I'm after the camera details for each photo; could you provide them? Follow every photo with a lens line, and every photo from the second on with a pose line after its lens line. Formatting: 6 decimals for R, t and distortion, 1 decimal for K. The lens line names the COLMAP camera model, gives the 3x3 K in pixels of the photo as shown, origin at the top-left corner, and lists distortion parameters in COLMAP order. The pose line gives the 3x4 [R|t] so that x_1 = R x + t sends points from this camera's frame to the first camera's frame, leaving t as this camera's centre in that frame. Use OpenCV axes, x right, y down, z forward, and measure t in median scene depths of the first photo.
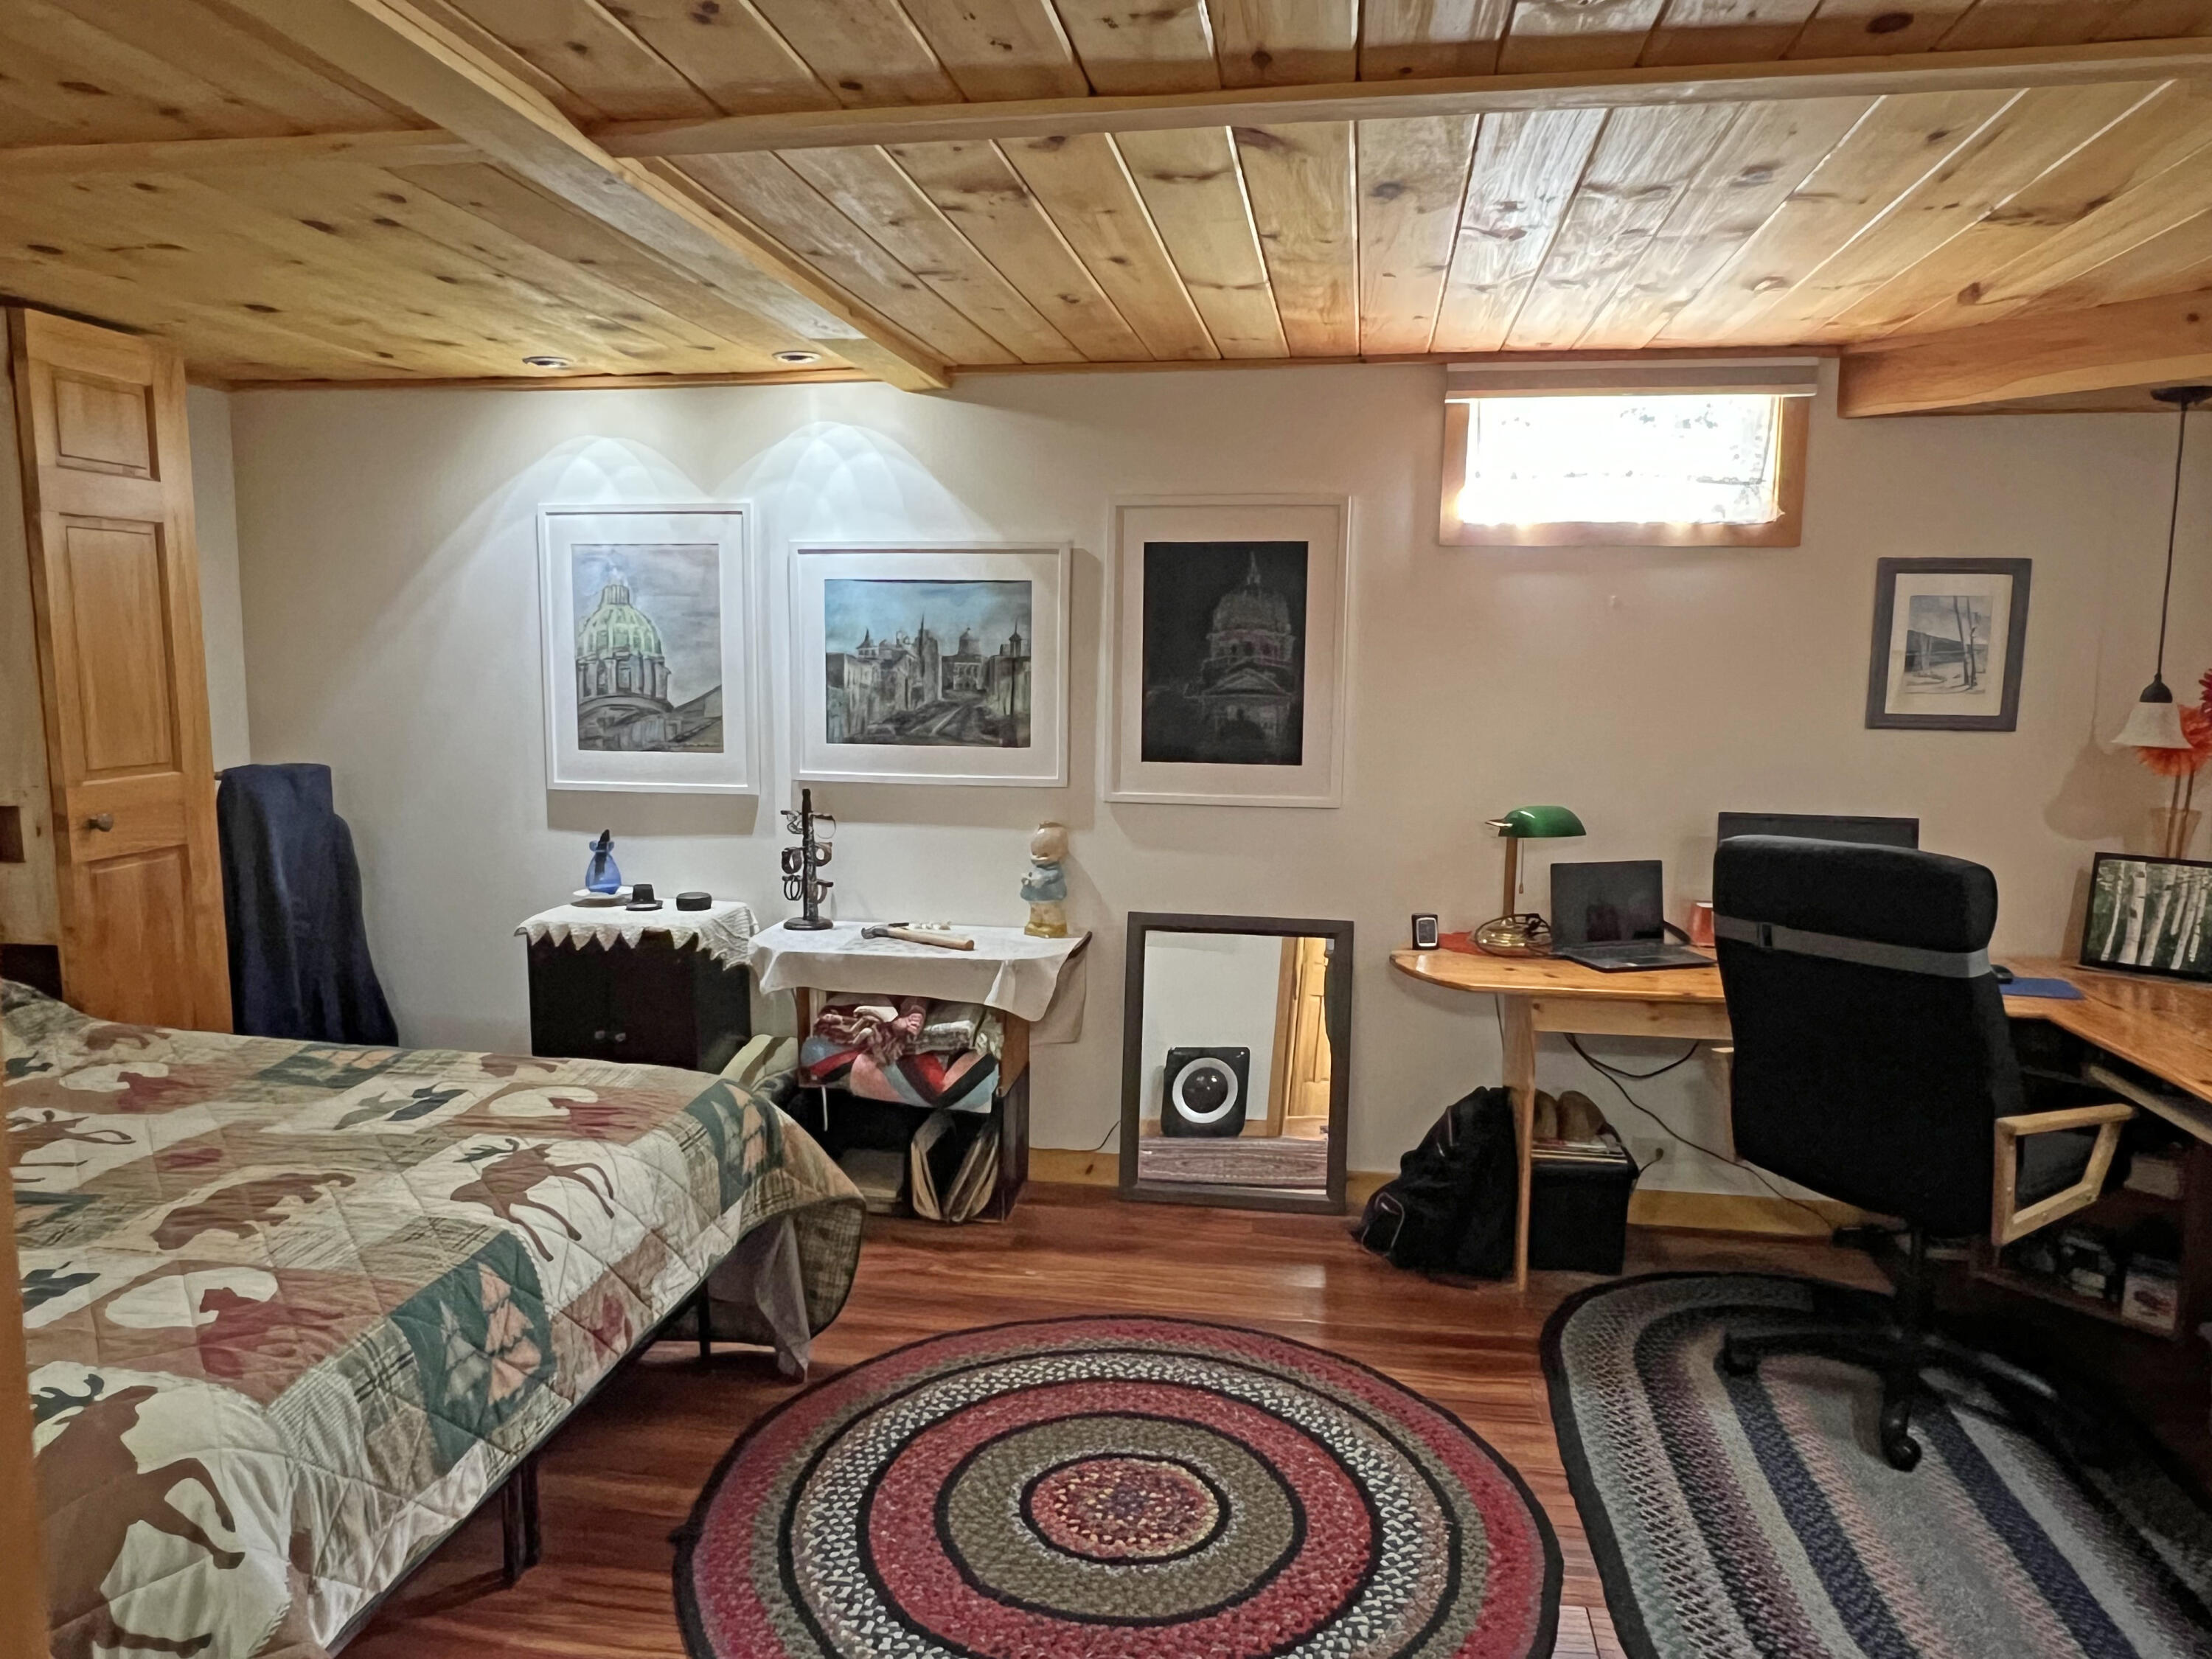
lens RADIAL K [[1507.6, 0, 1103.8], [0, 1507.6, 836.4], [0, 0, 1]] dist [0.006113, -0.005424]
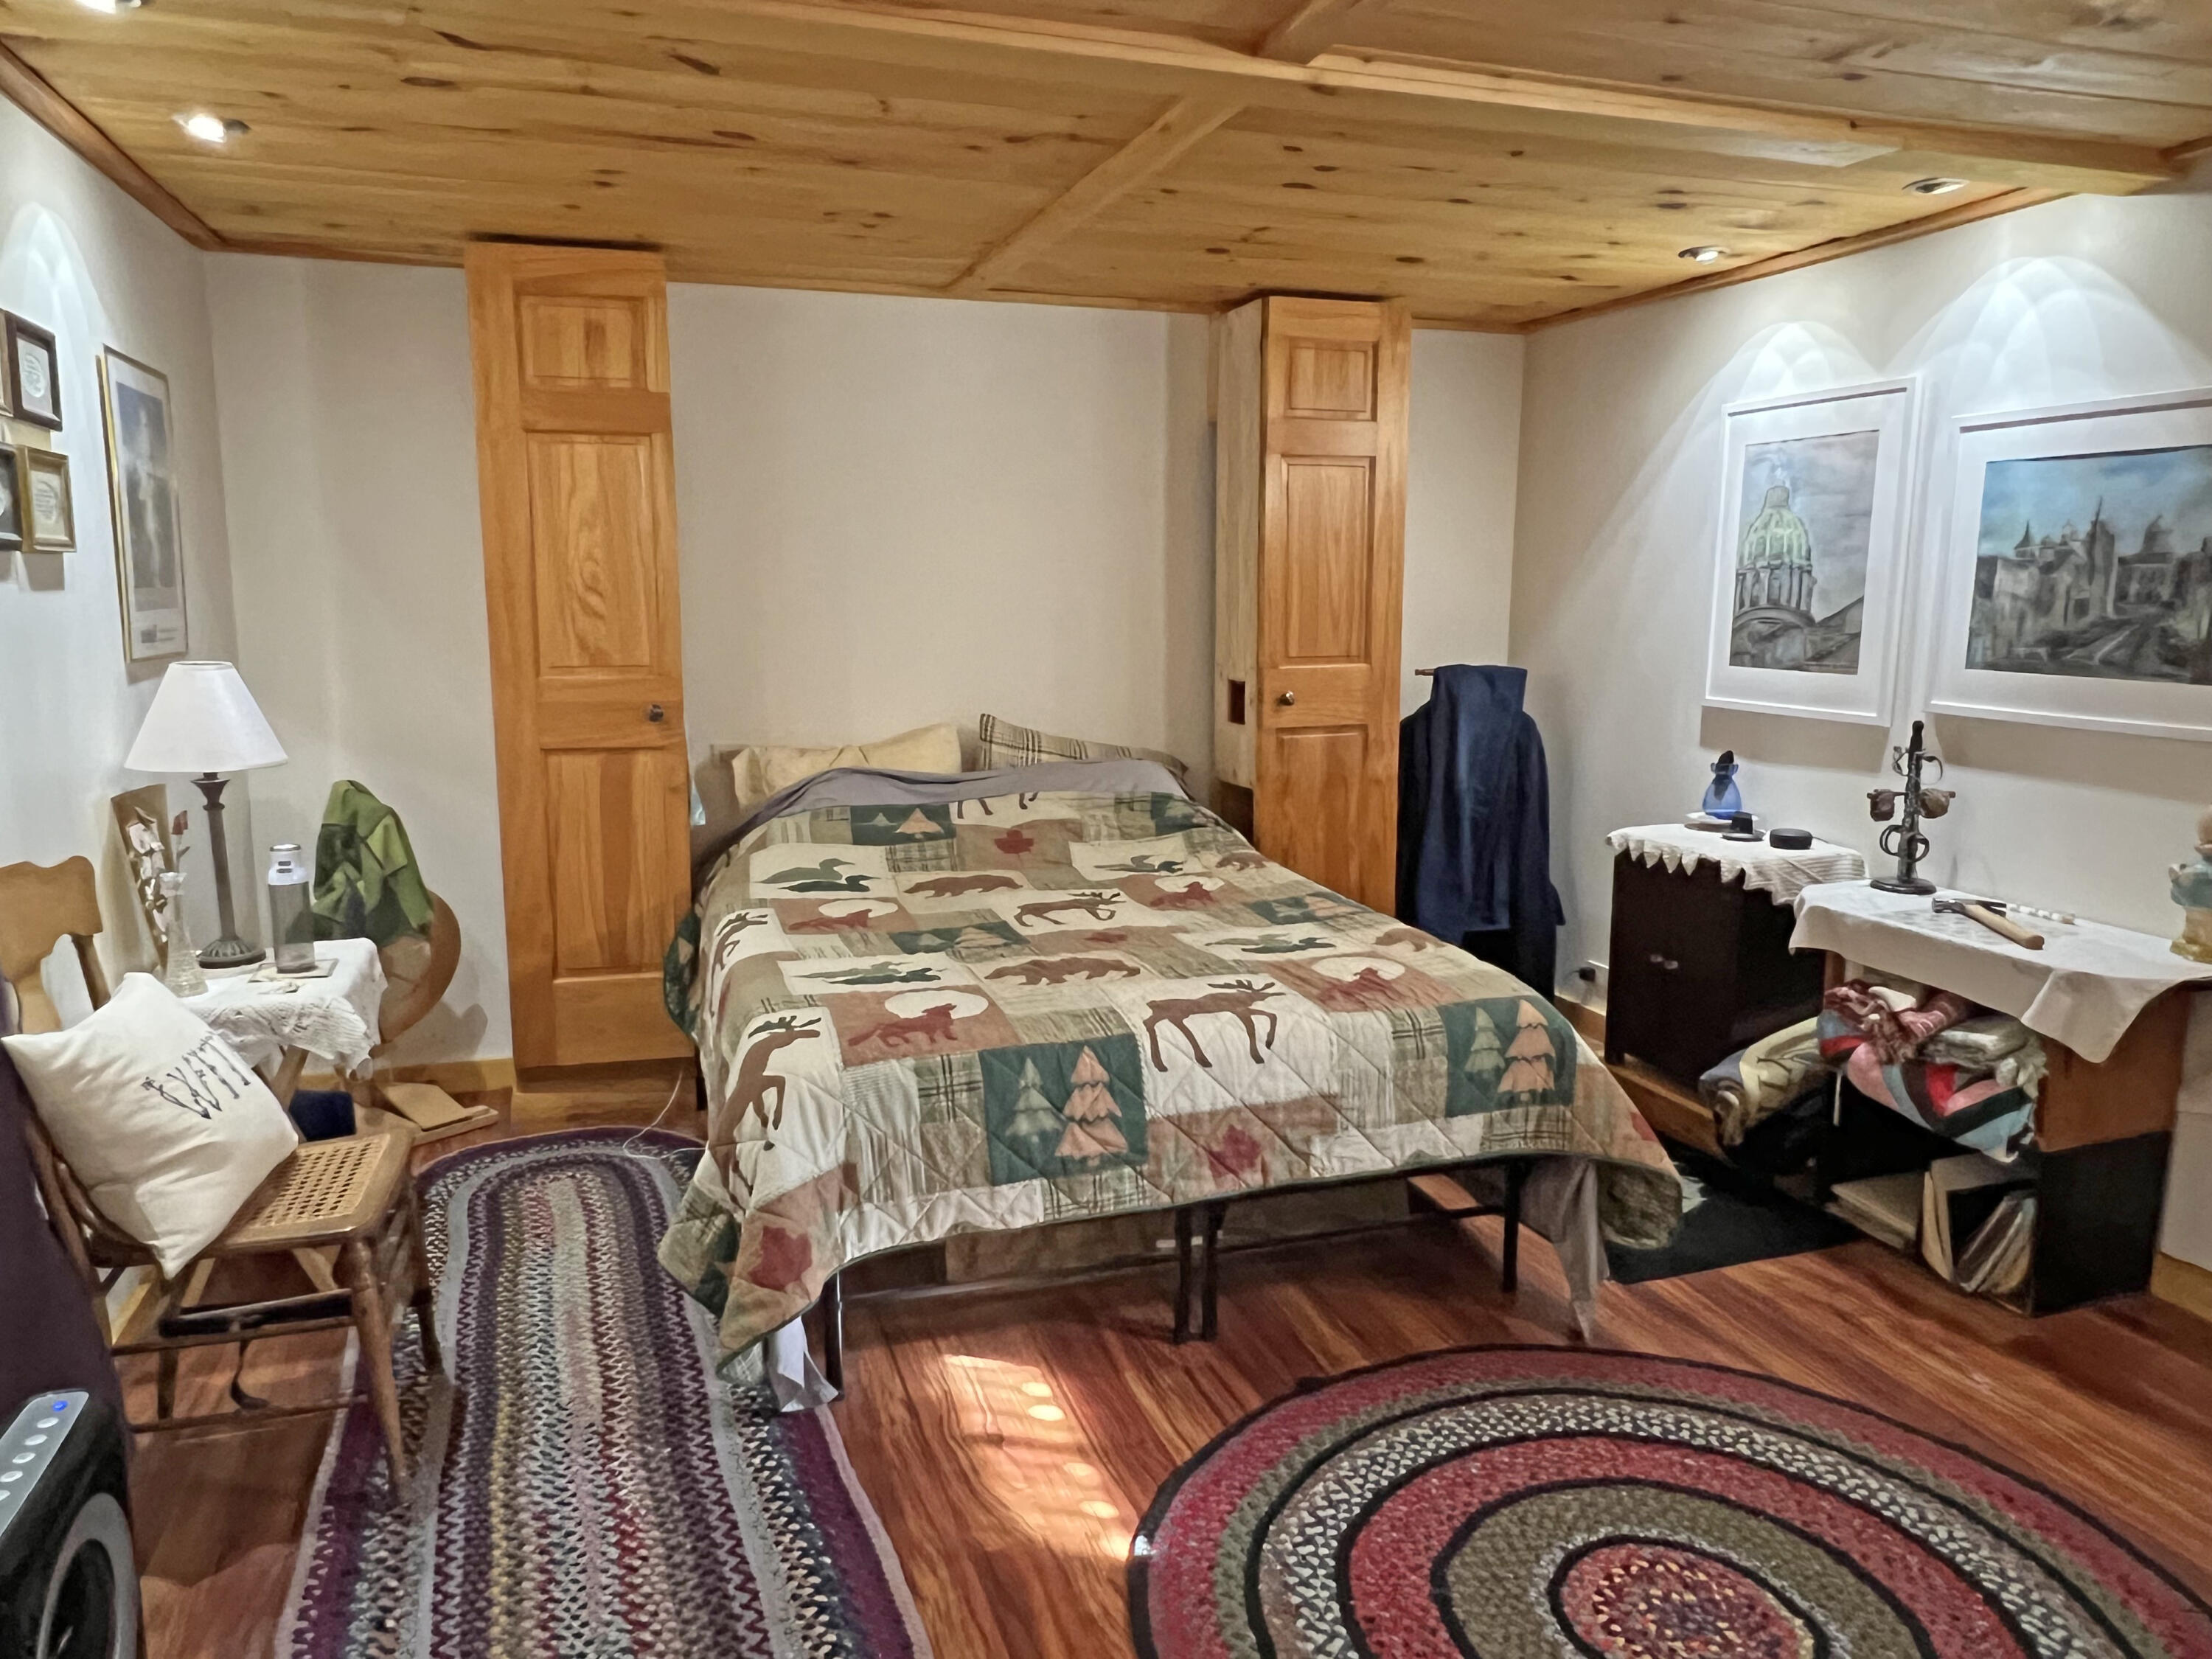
lens RADIAL K [[1507.6, 0, 1088.6], [0, 1507.6, 834.6], [0, 0, 1]] dist [0.006113, -0.005424]
pose [[0.460750, 0.140535, -0.876333, 0.373335], [-0.108518, 0.988896, 0.101531, -0.006176], [0.880871, 0.048317, 0.470884, 0.248703]]
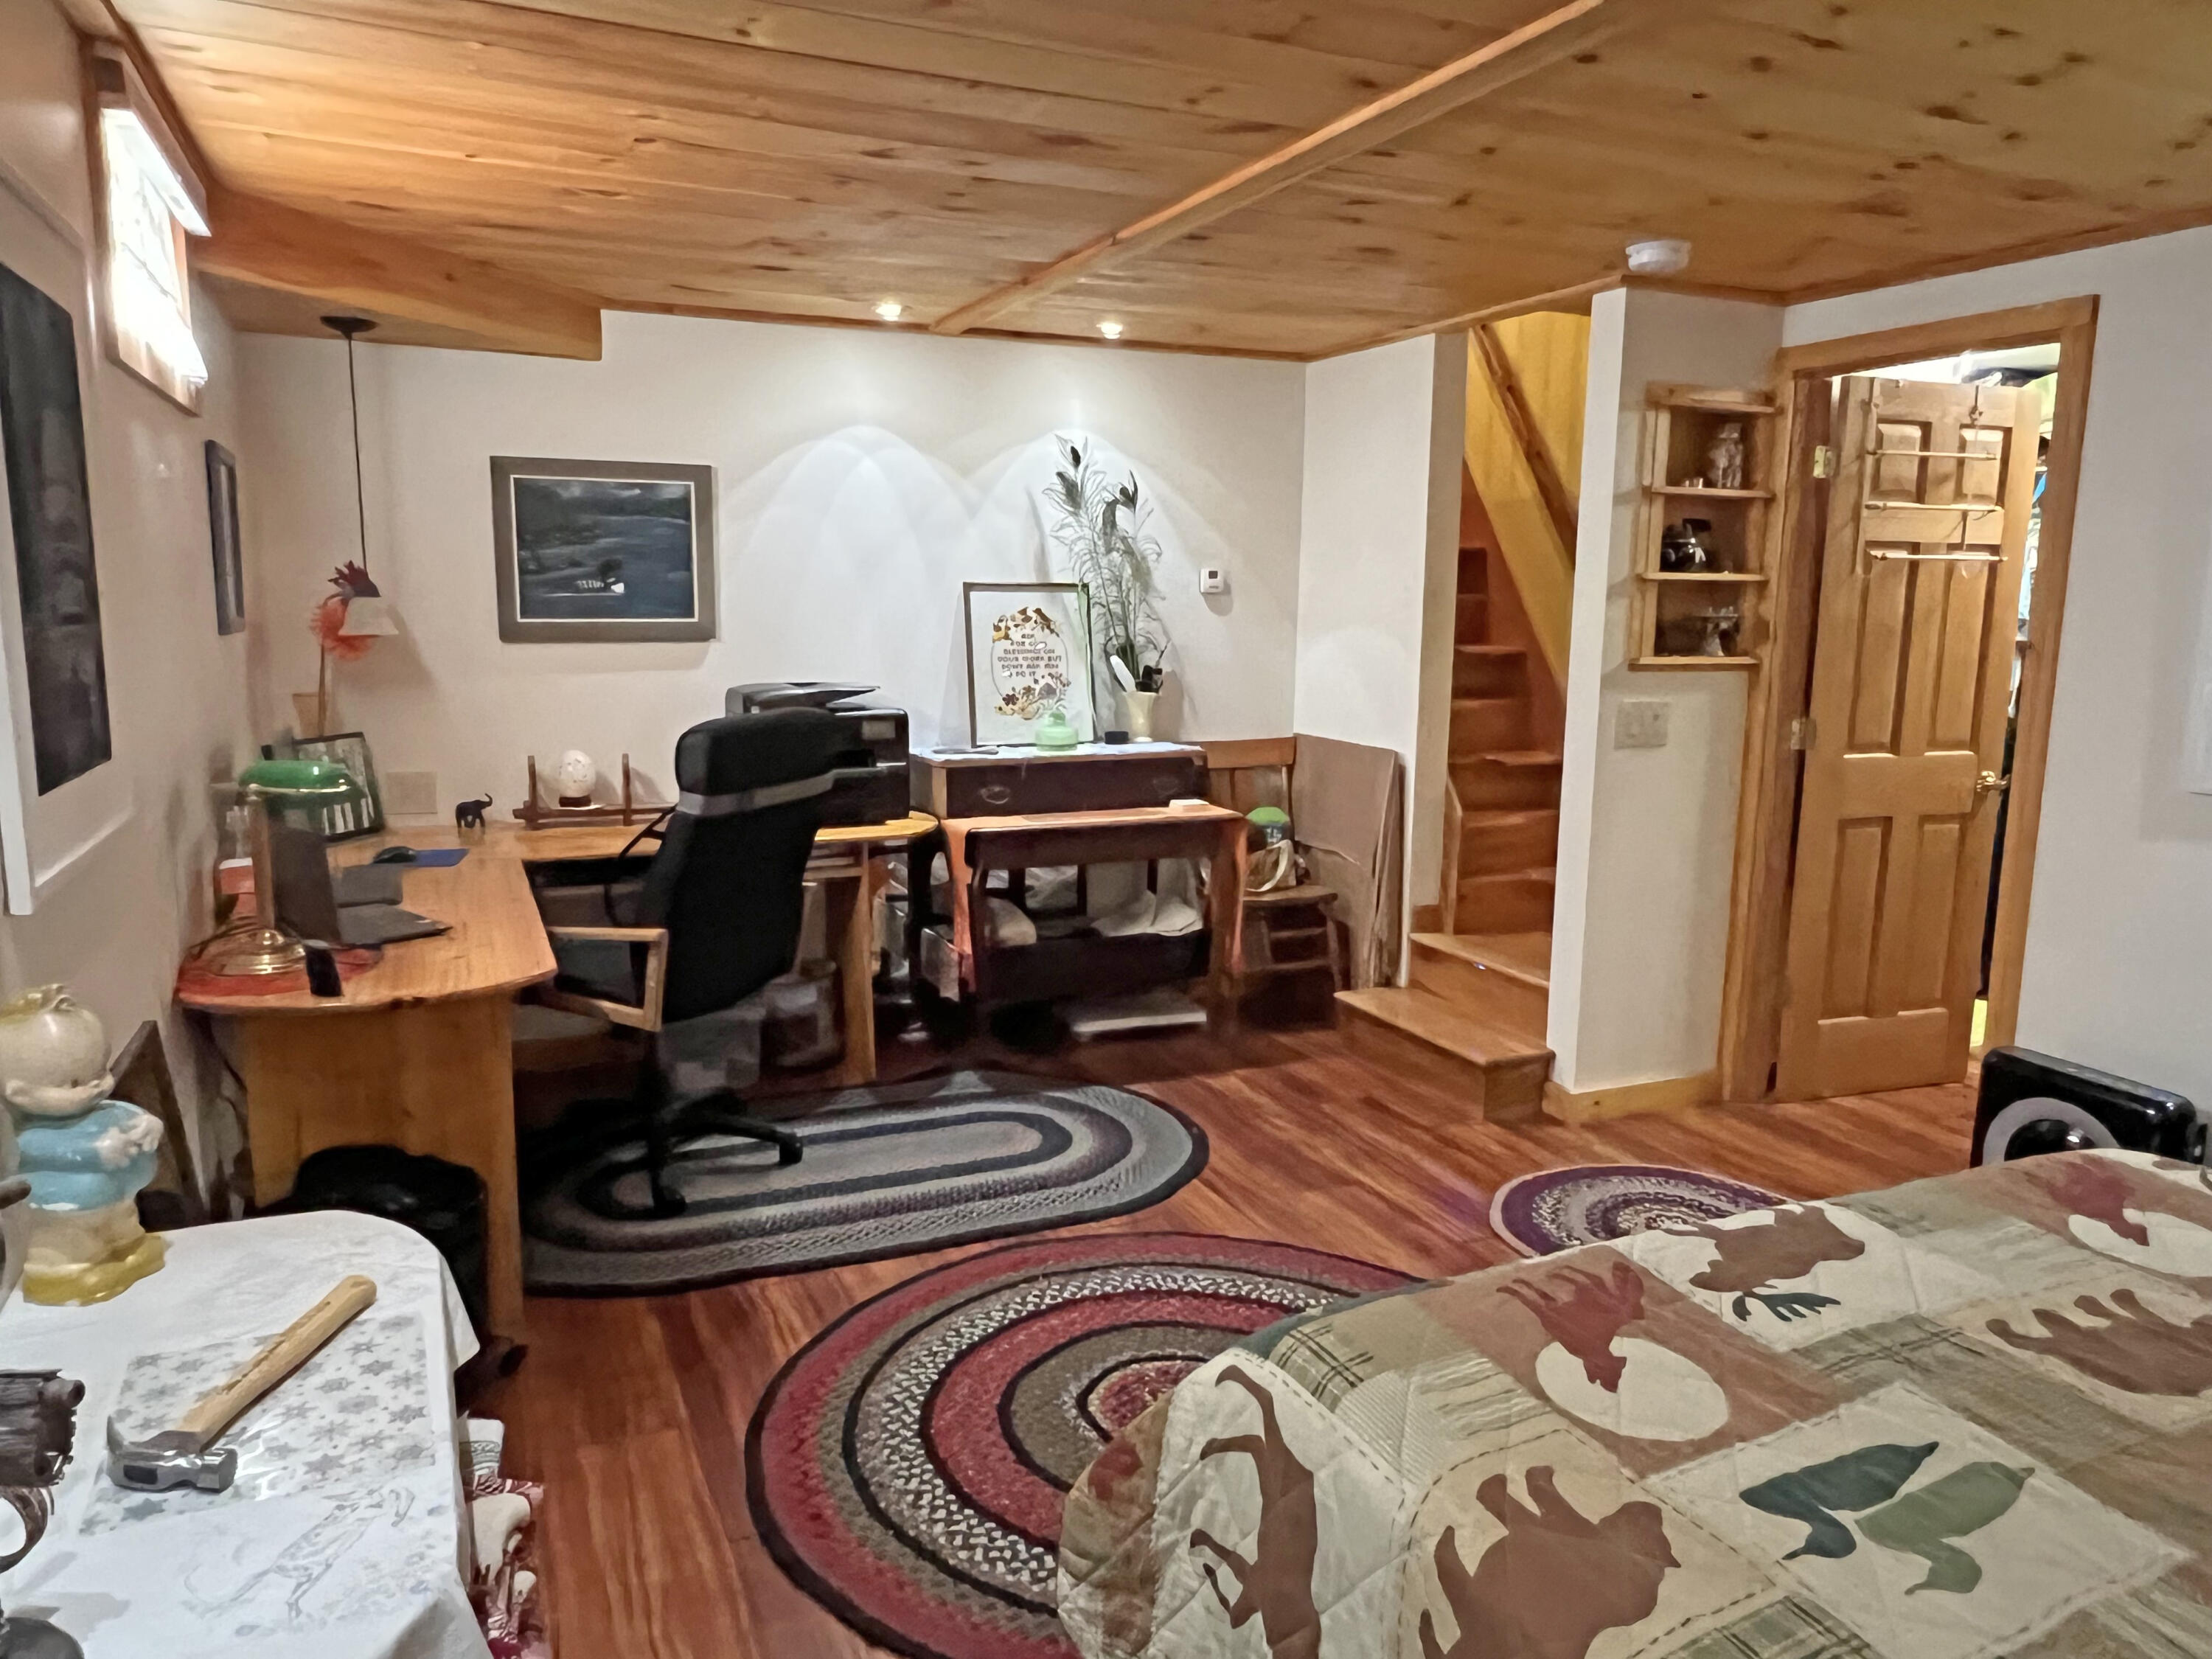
lens RADIAL K [[1507.6, 0, 1083.7], [0, 1507.6, 830.2], [0, 0, 1]] dist [0.006113, -0.005424]
pose [[-0.546277, -0.148782, 0.824285, -0.540417], [0.084578, 0.969270, 0.231004, -0.128265], [-0.833324, 0.195908, -0.516906, 1.111617]]
